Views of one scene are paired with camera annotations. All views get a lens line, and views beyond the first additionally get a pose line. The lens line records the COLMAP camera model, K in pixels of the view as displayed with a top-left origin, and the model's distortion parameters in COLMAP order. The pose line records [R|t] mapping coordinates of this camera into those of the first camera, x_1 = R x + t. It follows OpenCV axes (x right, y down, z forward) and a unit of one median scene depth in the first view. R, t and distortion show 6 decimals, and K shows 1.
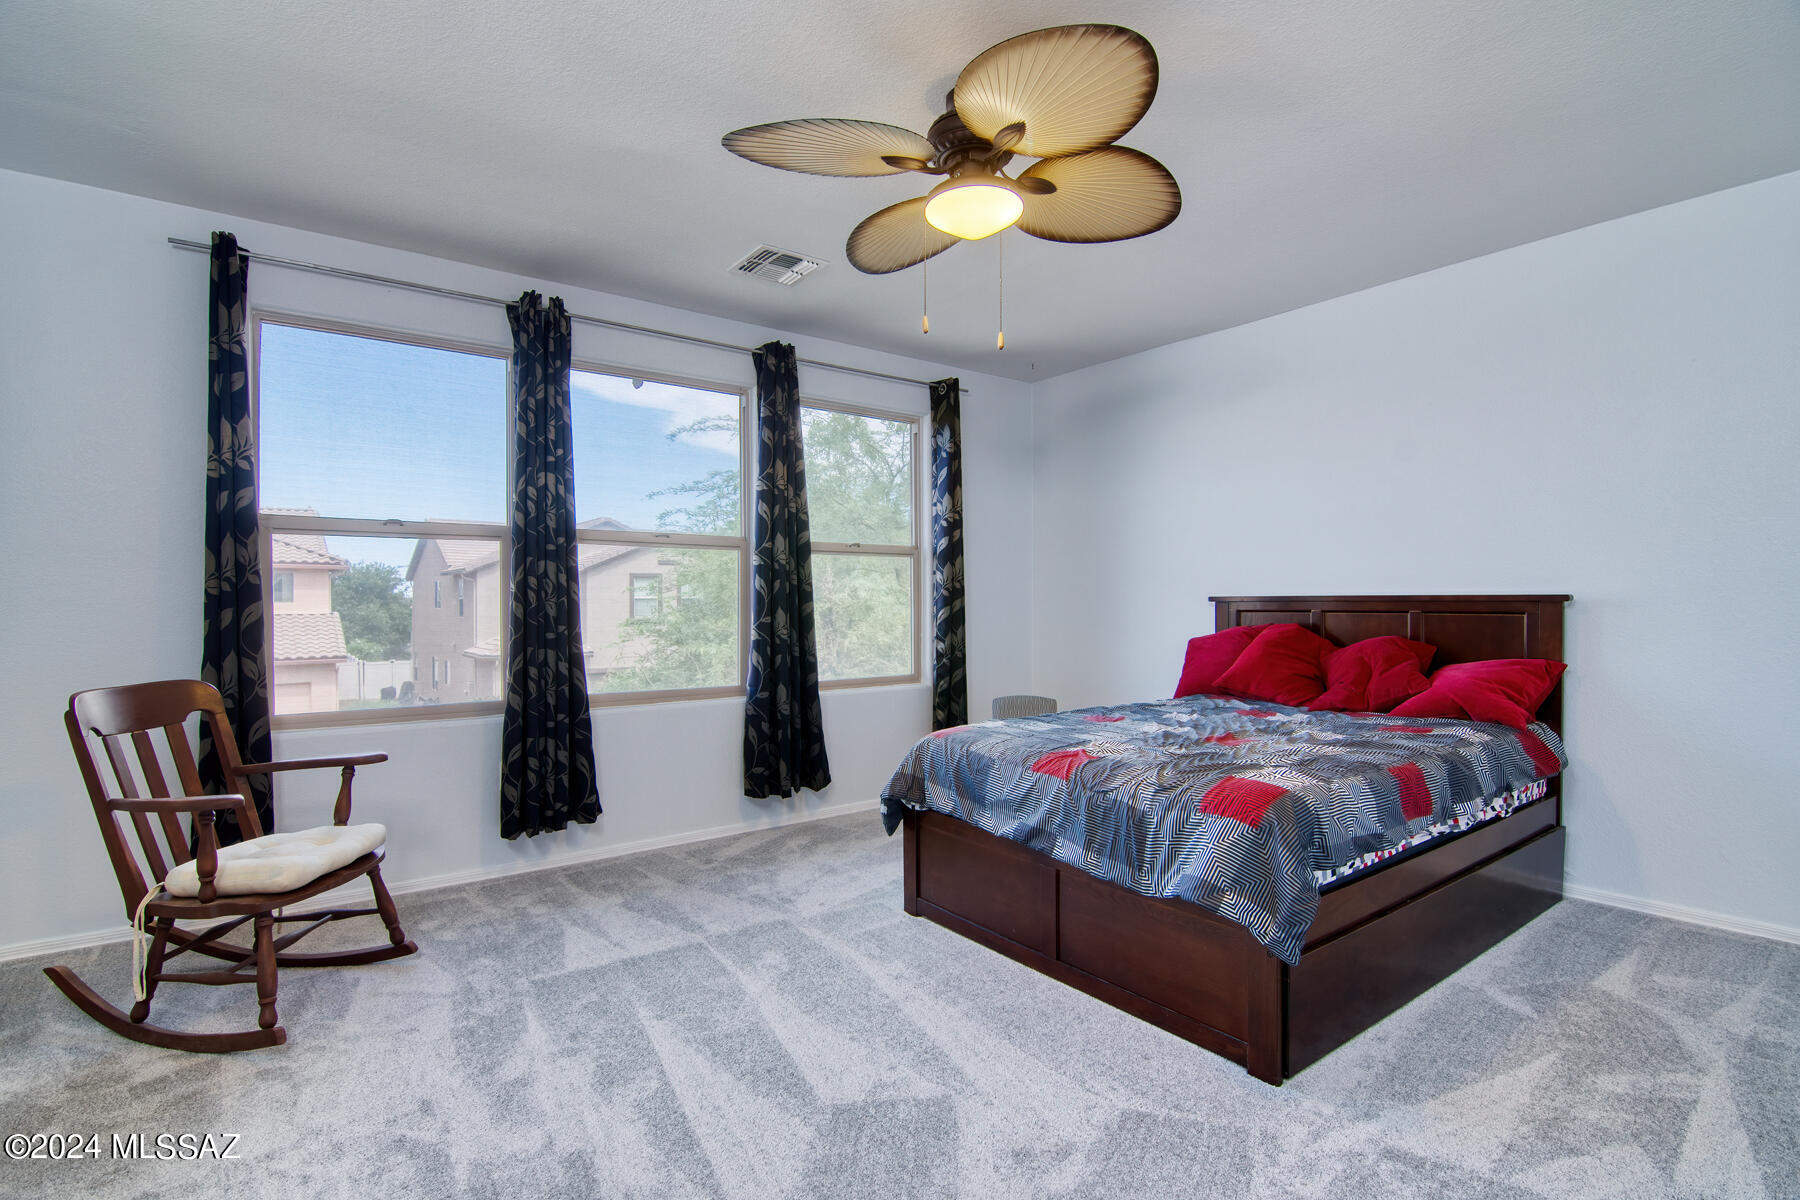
lens RADIAL K [[871.9, 0, 900.0], [0, 871.9, 600.0], [0, 0, 1]] dist [-0.003746, -0.000564]
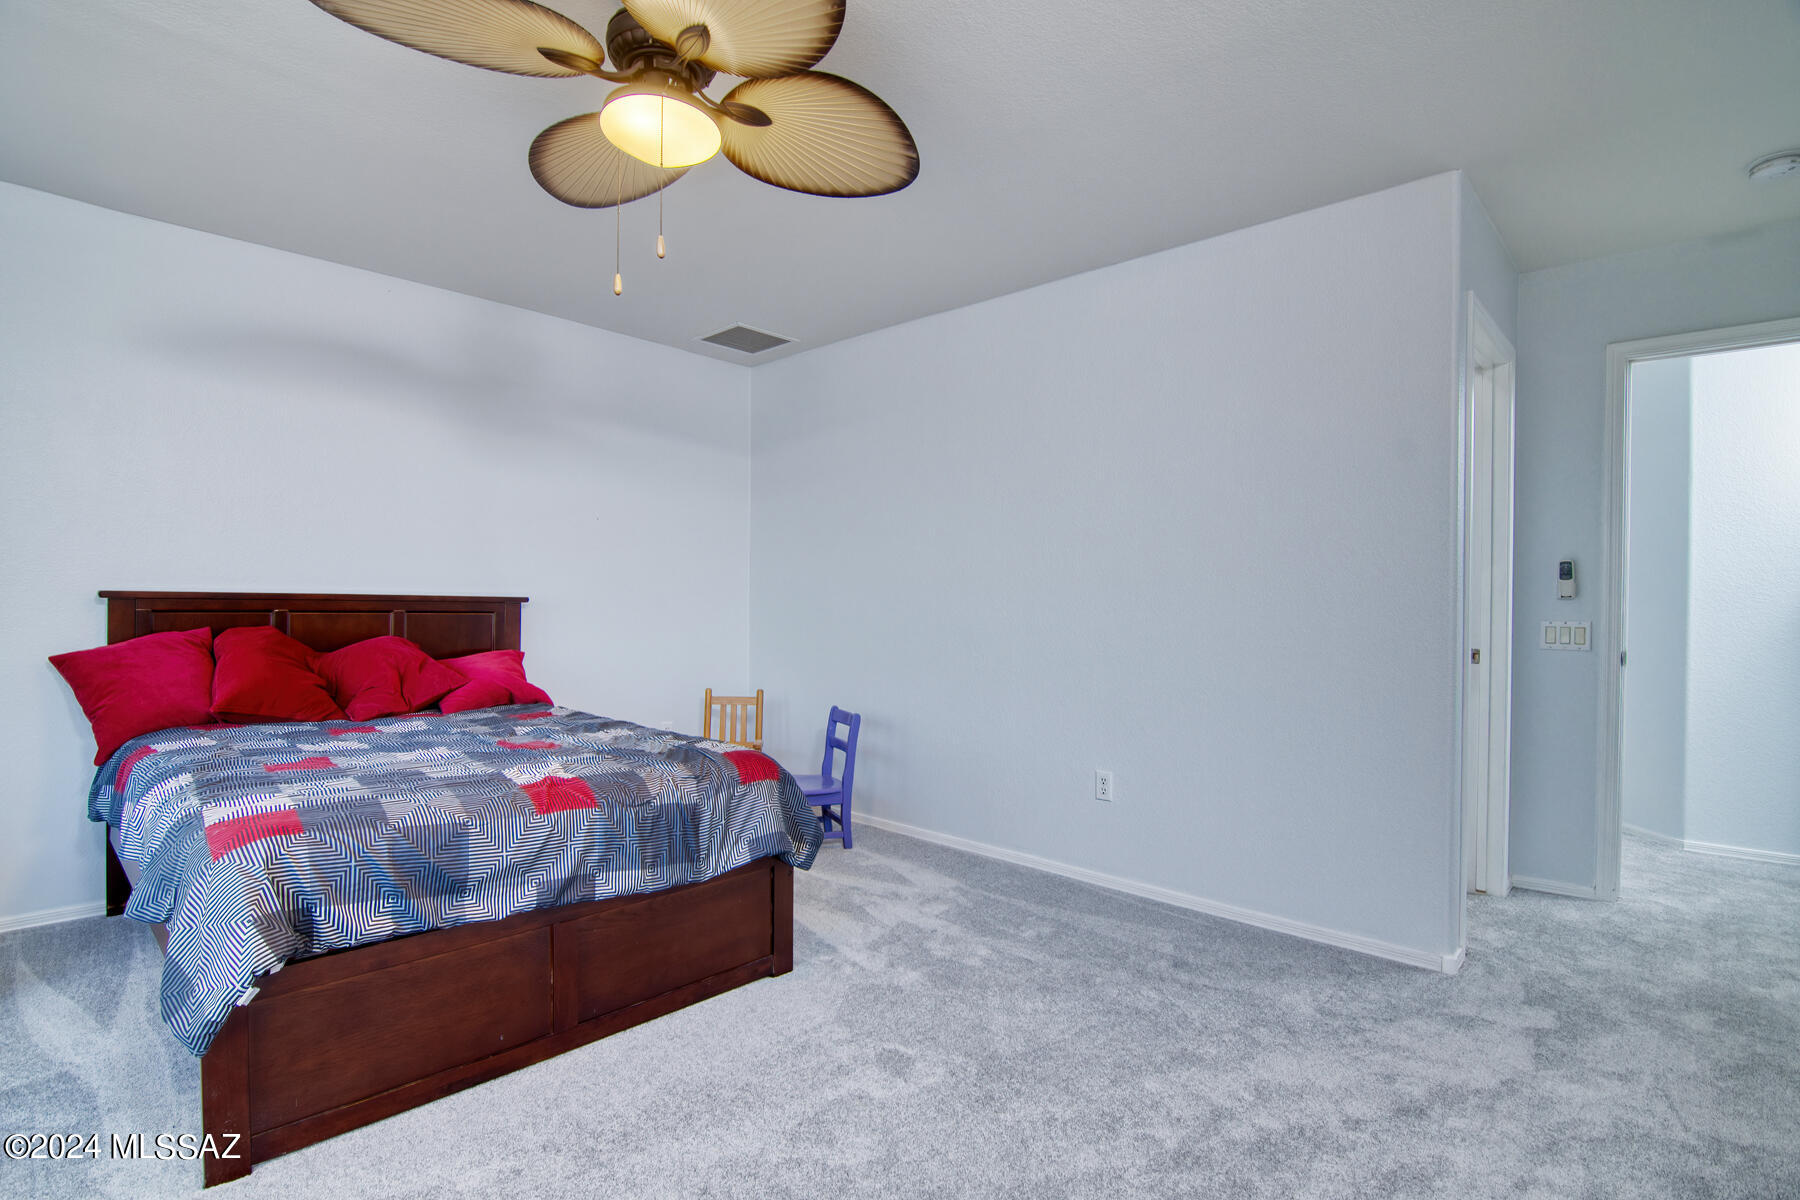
lens RADIAL K [[871.9, 0, 900.0], [0, 871.9, 600.0], [0, 0, 1]] dist [-0.003746, -0.000564]
pose [[-0.169569, 0.006661, 0.985496, -0.681901], [-0.012693, 0.999879, -0.008942, 0.003276], [-0.985437, -0.014025, -0.169464, 0.805728]]
